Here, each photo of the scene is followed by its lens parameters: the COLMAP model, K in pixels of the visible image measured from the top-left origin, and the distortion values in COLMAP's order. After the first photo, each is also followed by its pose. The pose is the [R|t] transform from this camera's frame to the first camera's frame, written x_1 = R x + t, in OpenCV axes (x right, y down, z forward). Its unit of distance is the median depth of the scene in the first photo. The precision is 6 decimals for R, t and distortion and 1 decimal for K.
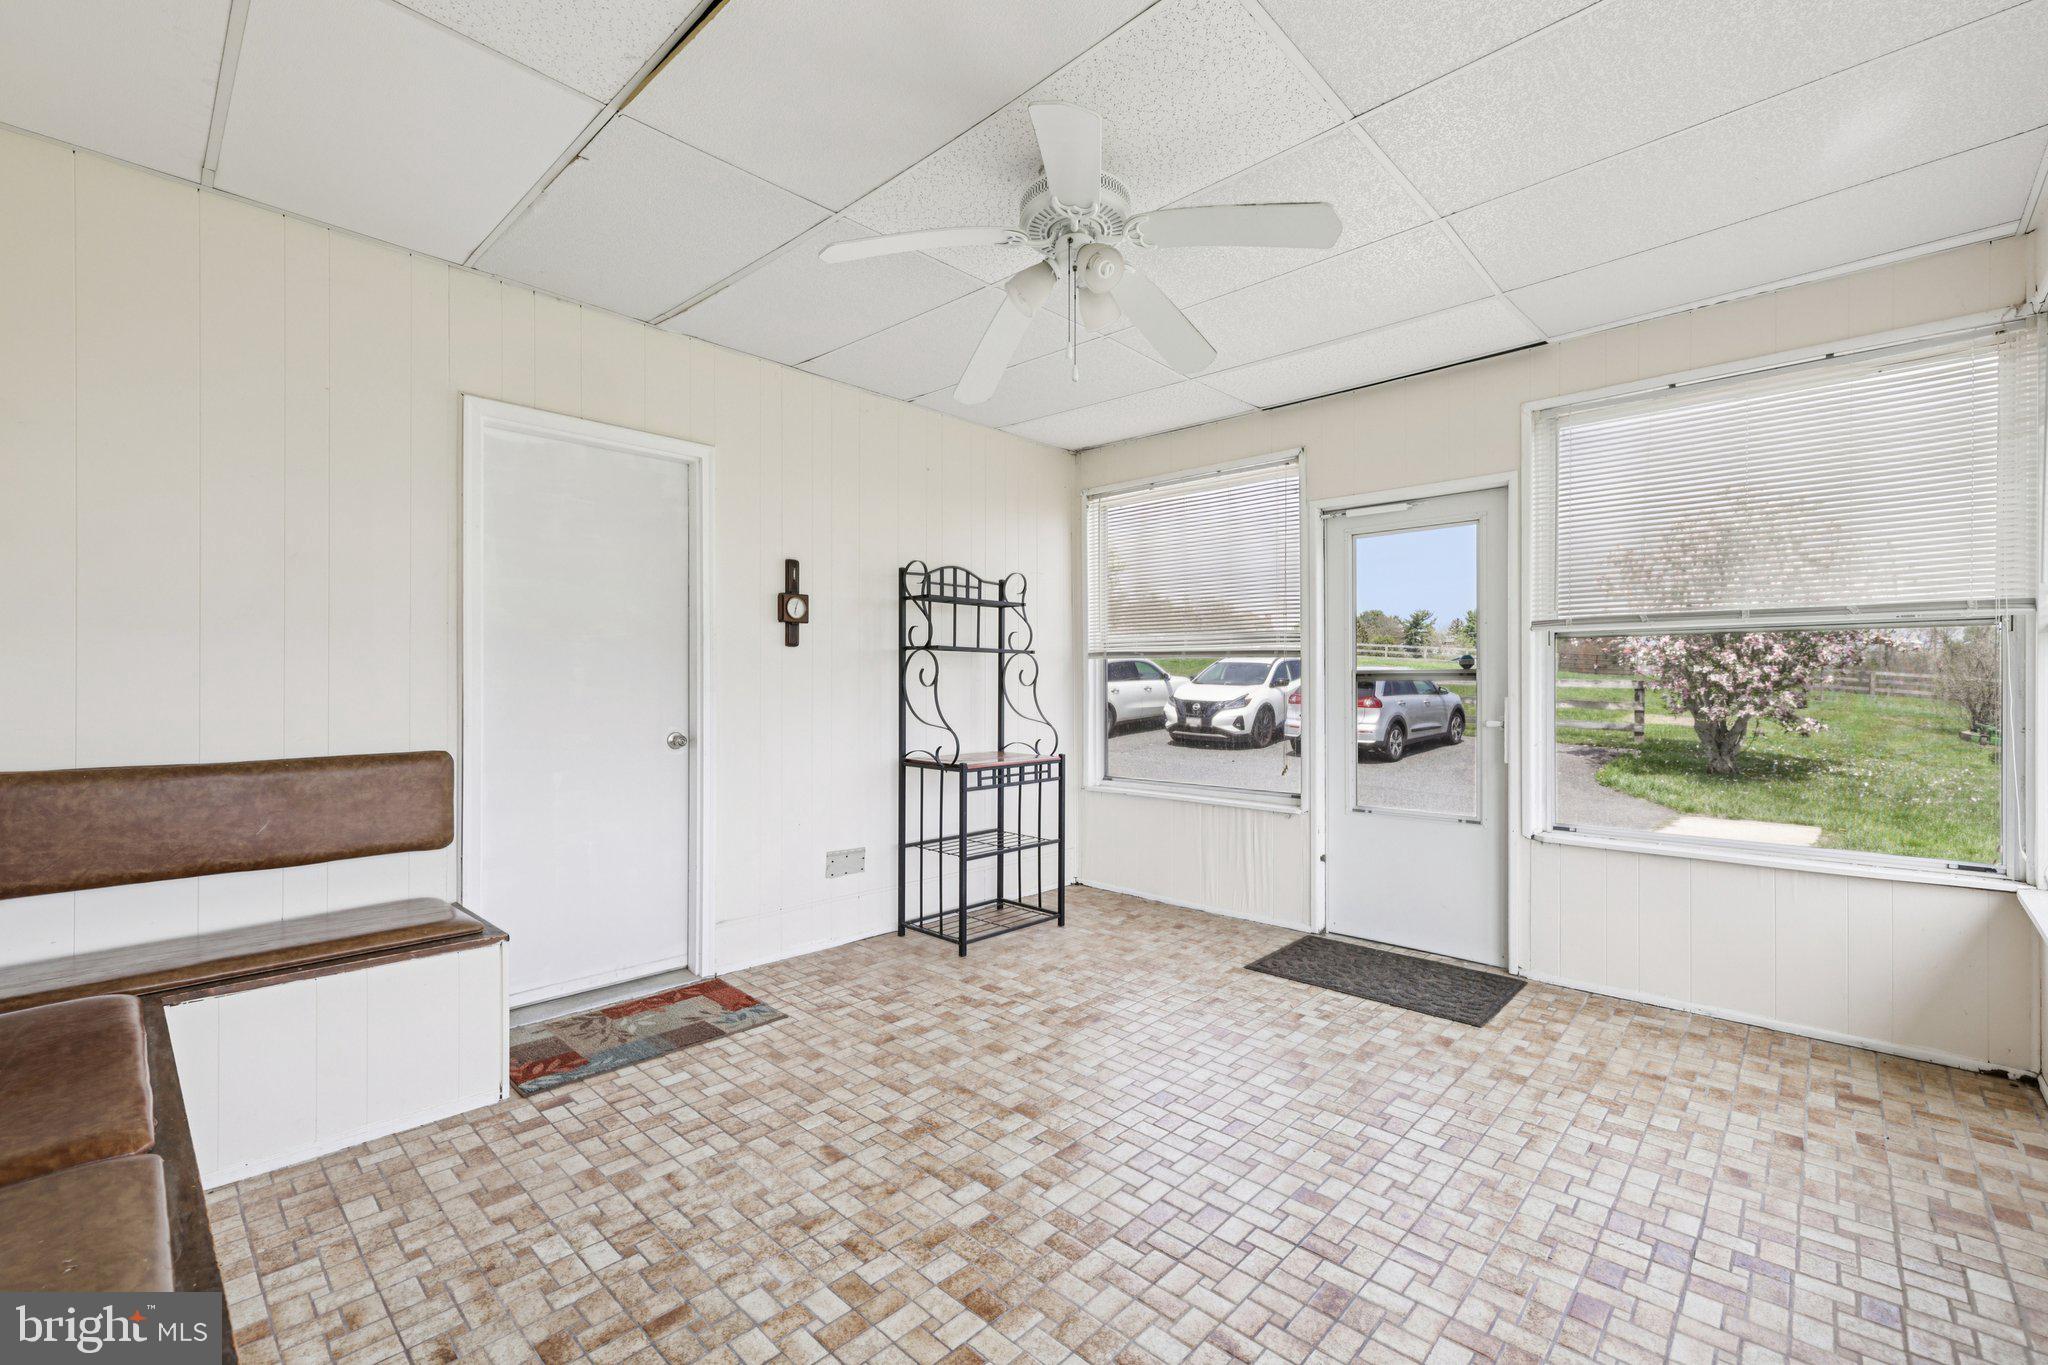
lens RADIAL K [[869.9, 0, 1027.1], [0, 869.9, 683.7], [0, 0, 1]] dist [0.008668, 0.000069]
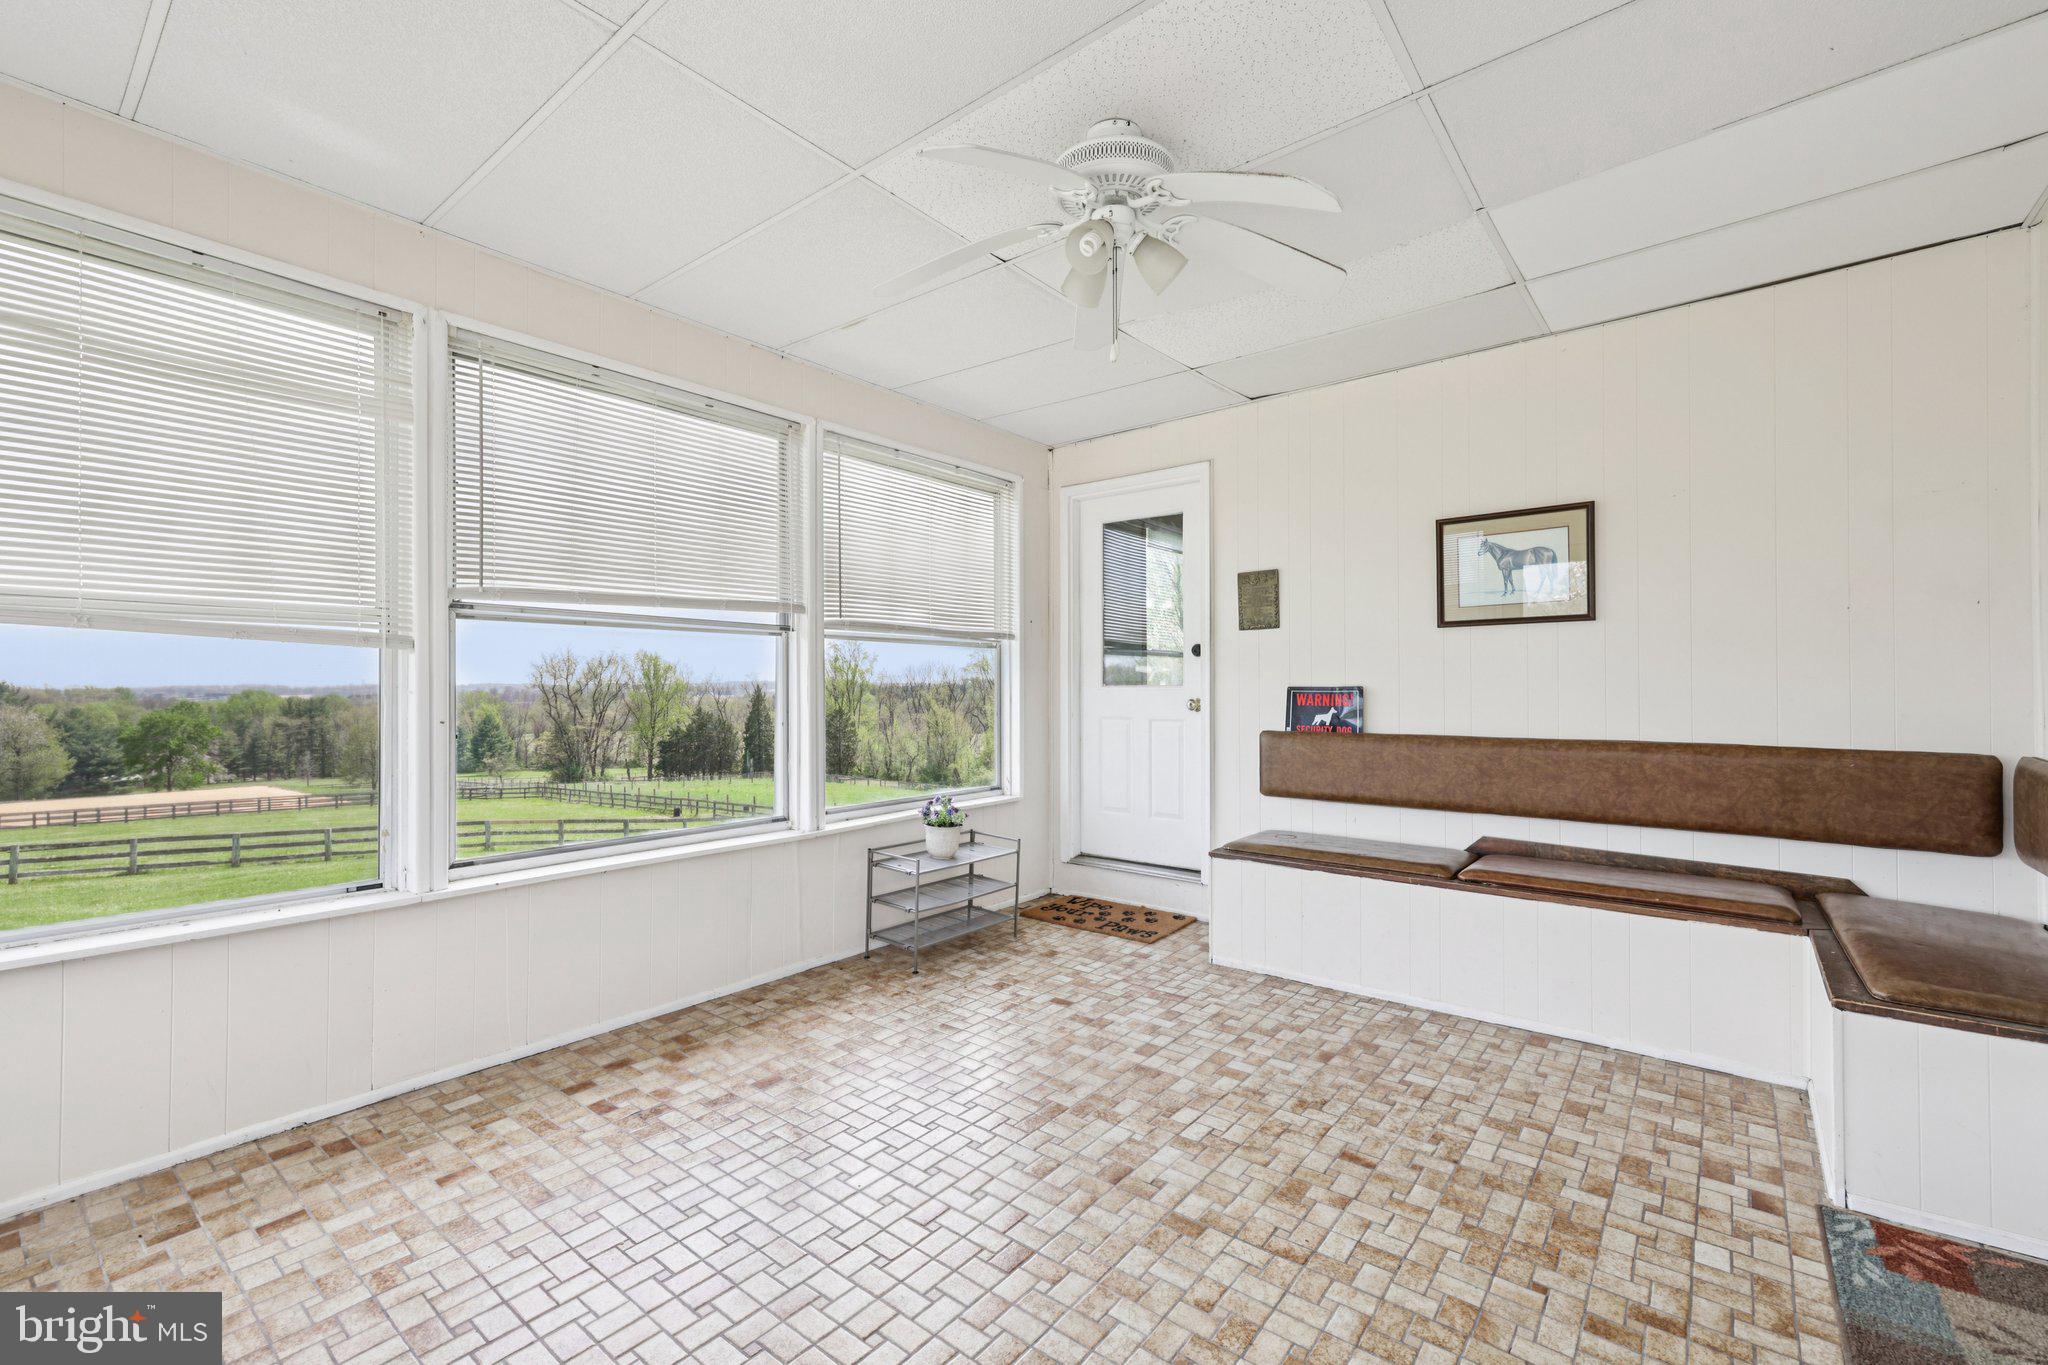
lens RADIAL K [[869.9, 0, 1020.2], [0, 869.9, 686.0], [0, 0, 1]] dist [0.008668, 0.000069]
pose [[-0.997102, -0.000045, -0.076075, 0.226770], [0.000237, 0.999993, -0.003698, 0.005632], [0.076075, -0.003705, -0.997095, 1.925782]]
